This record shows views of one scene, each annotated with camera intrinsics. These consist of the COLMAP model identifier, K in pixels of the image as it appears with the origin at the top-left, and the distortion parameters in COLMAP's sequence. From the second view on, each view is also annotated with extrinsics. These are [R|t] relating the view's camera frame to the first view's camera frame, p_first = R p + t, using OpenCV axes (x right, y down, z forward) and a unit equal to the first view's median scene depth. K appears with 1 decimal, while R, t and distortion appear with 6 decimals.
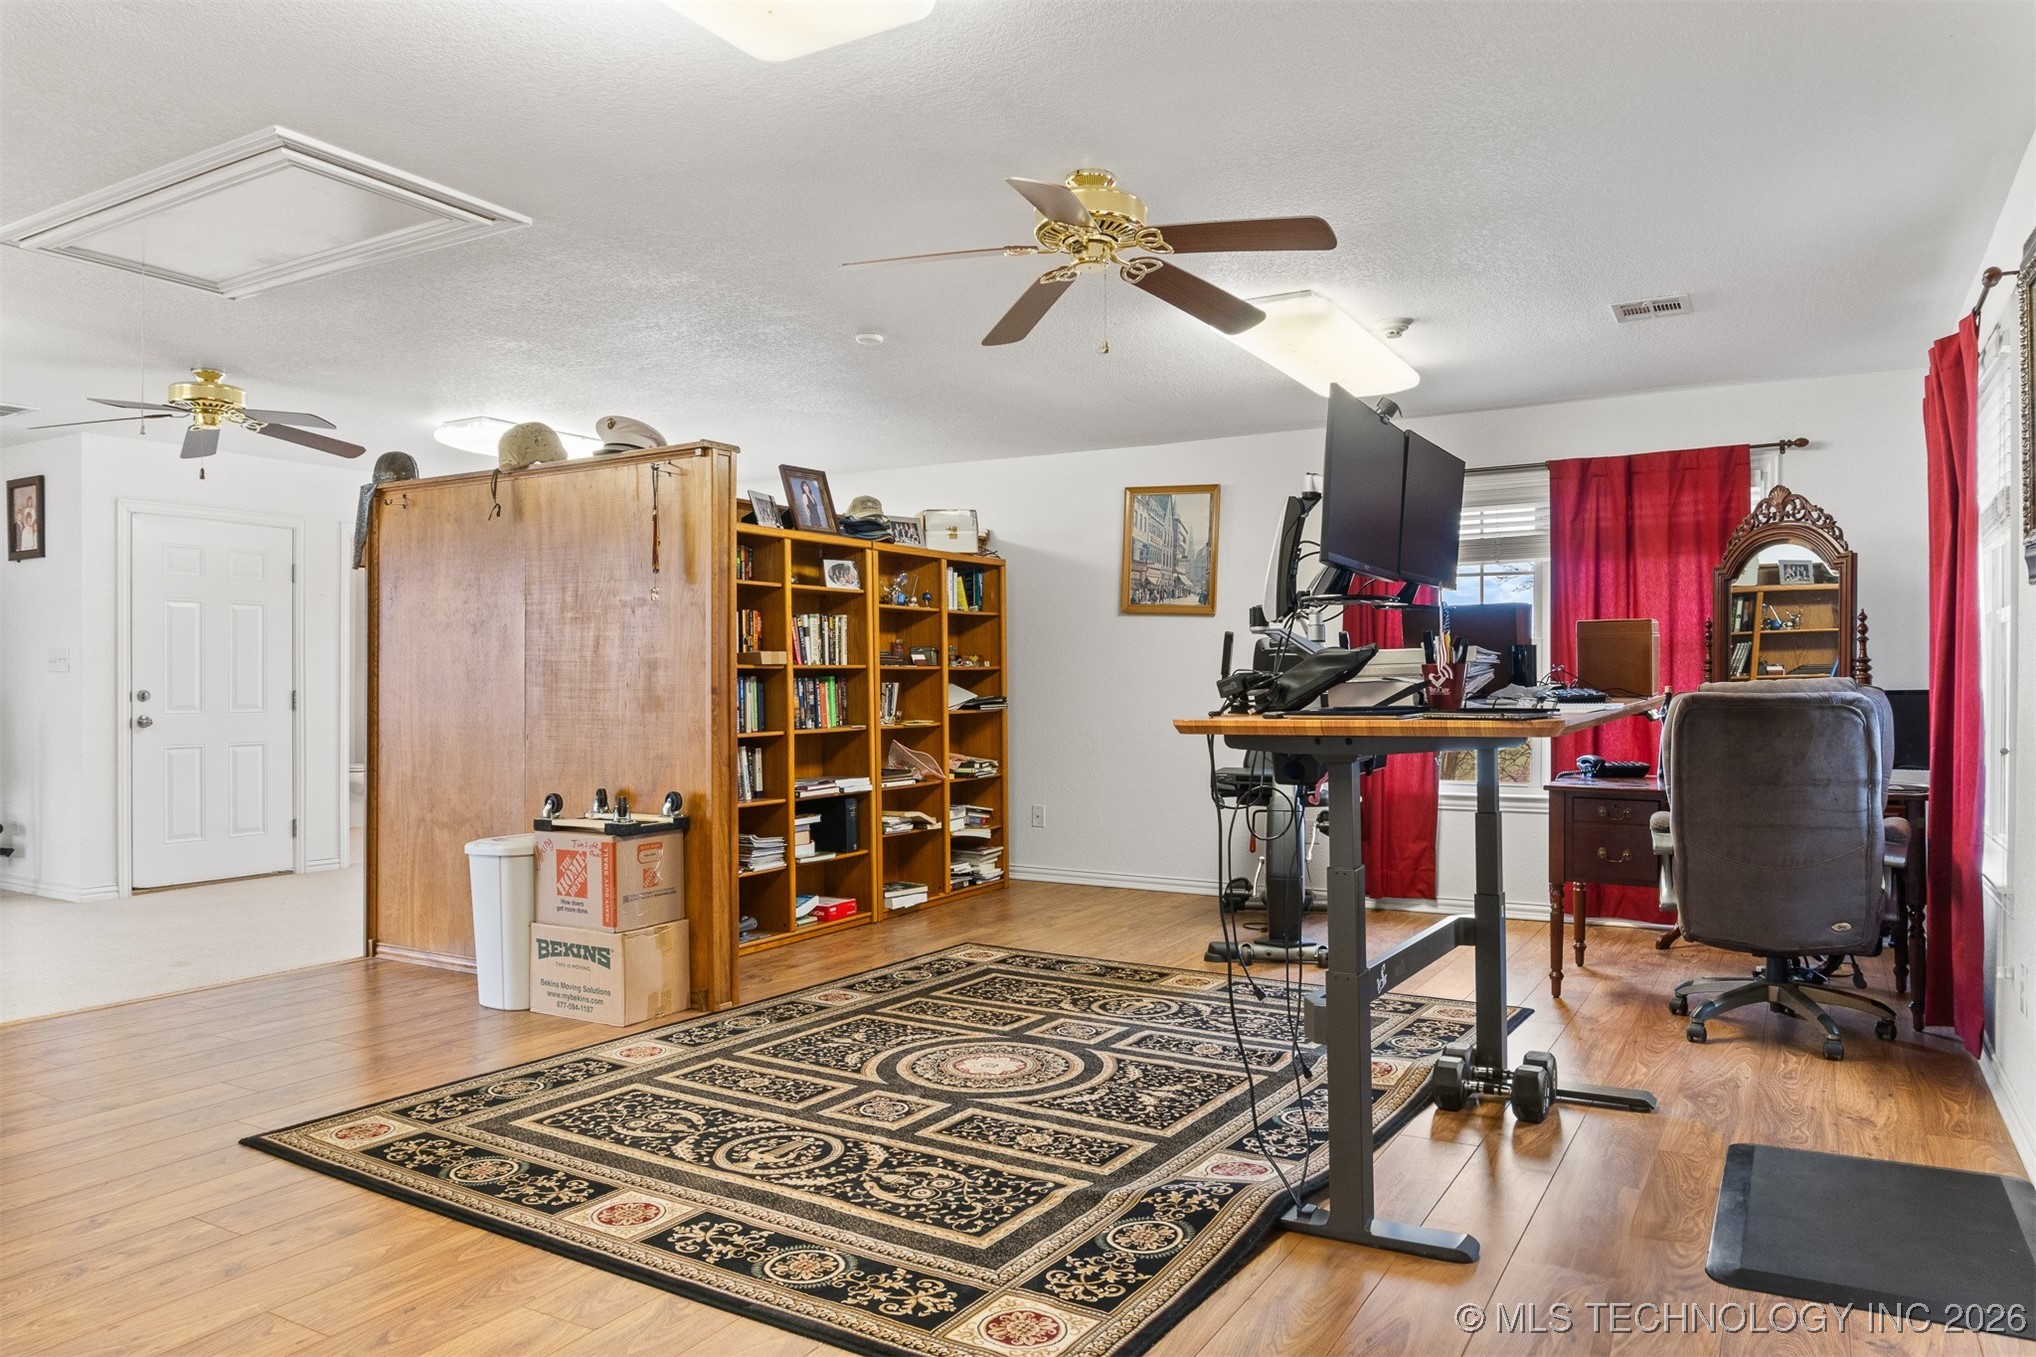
lens RADIAL K [[1369.0, 0, 1017.6], [0, 1369.0, 683.1], [0, 0, 1]] dist [-0.017904, -0.005362]
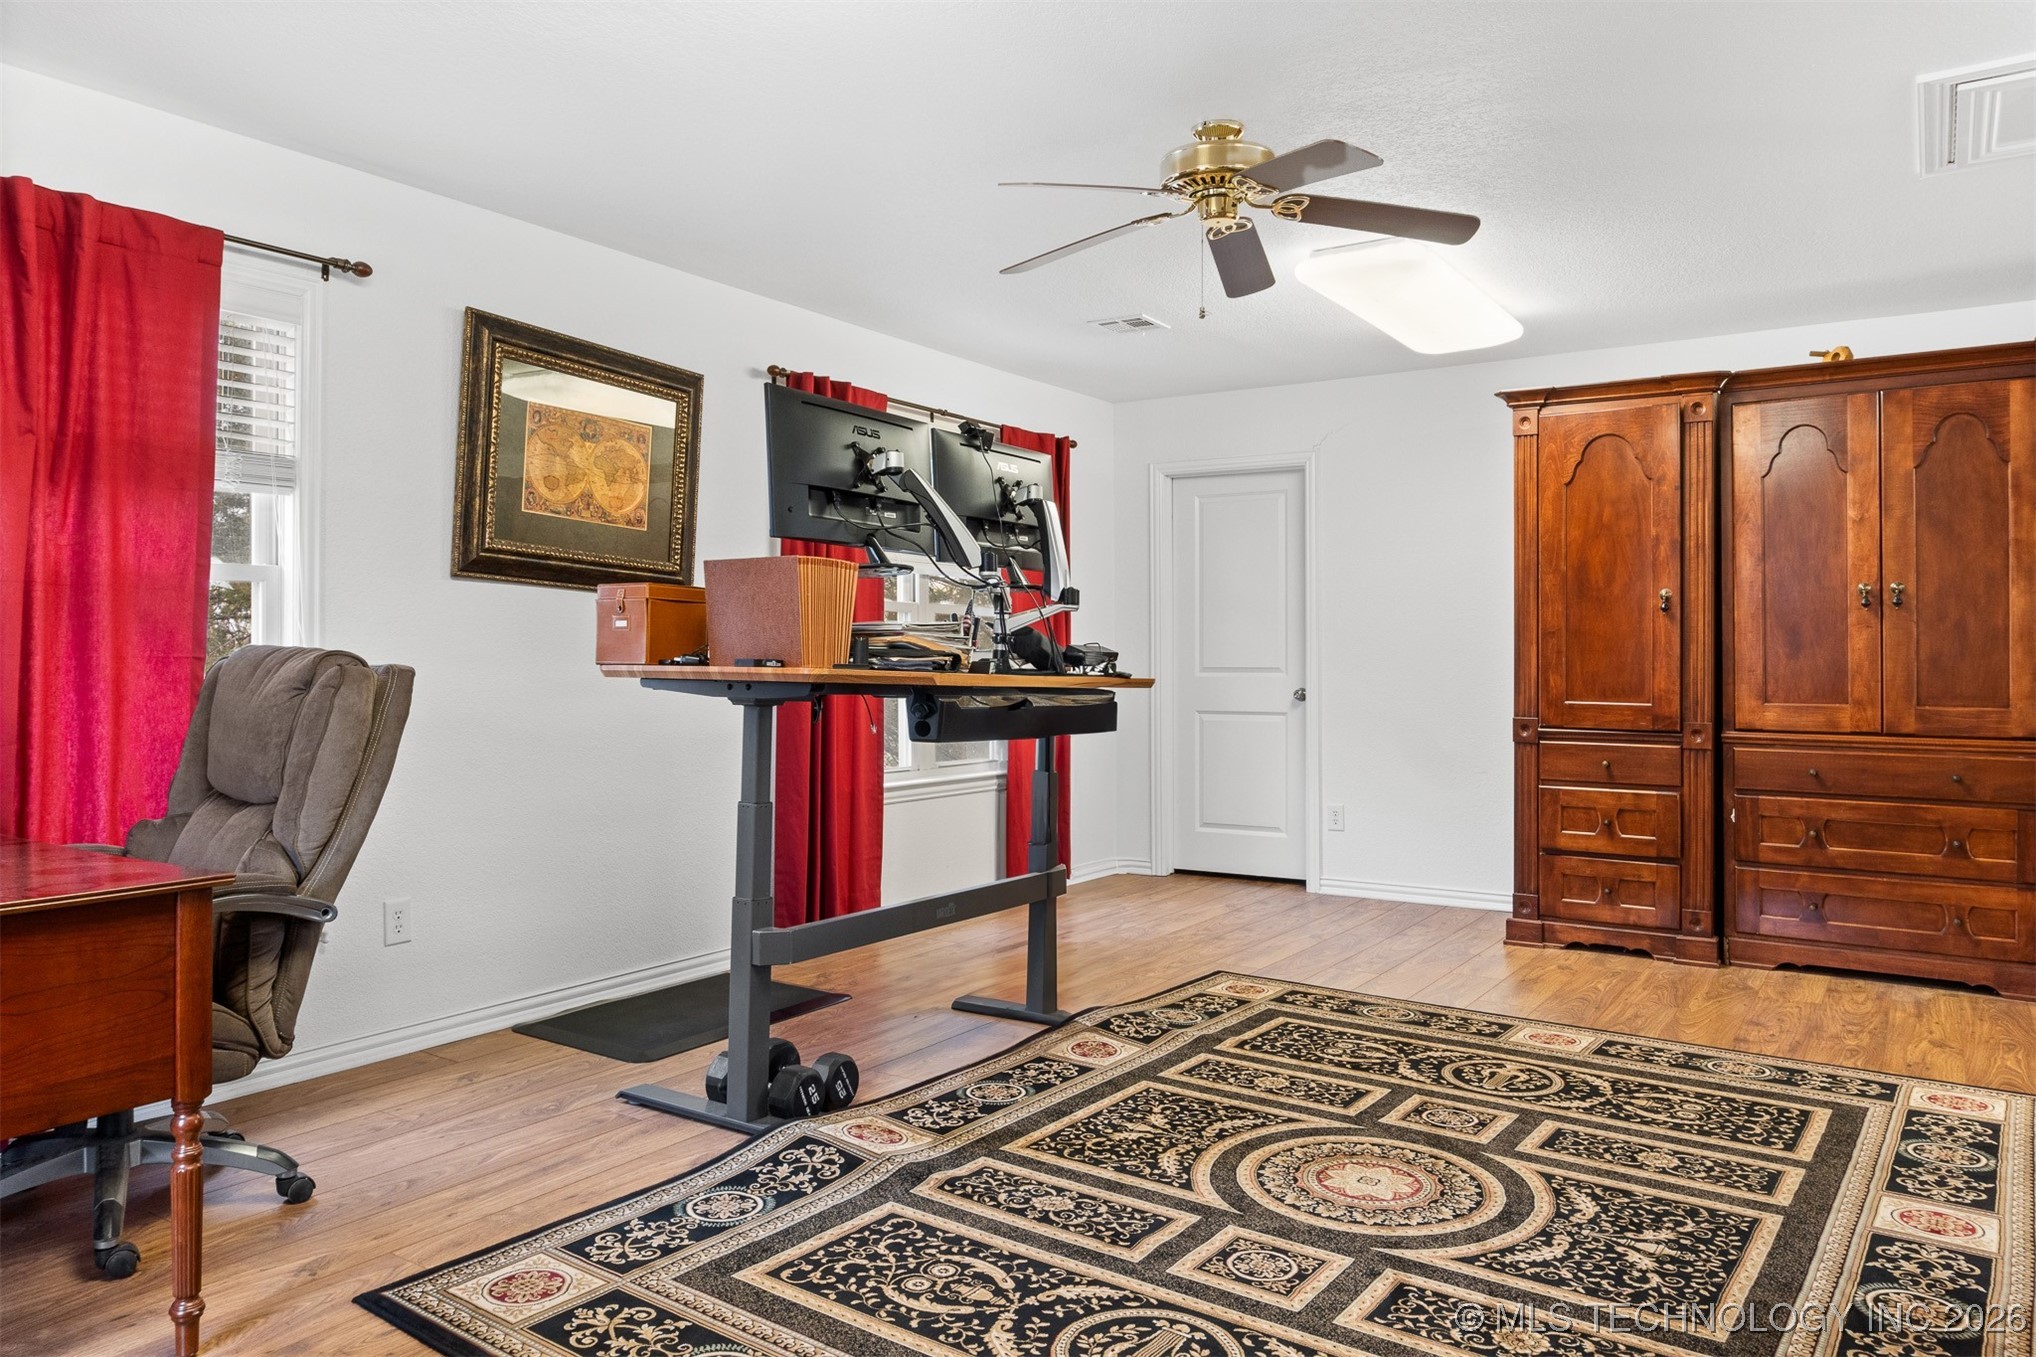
lens RADIAL K [[1369.0, 0, 1014.9], [0, 1369.0, 670.5], [0, 0, 1]] dist [-0.017904, -0.005362]
pose [[-0.997949, 0.002899, 0.063954, 0.136277], [0.003174, 0.999986, 0.004198, 0.008774], [-0.063941, 0.004392, -0.997944, 1.977667]]
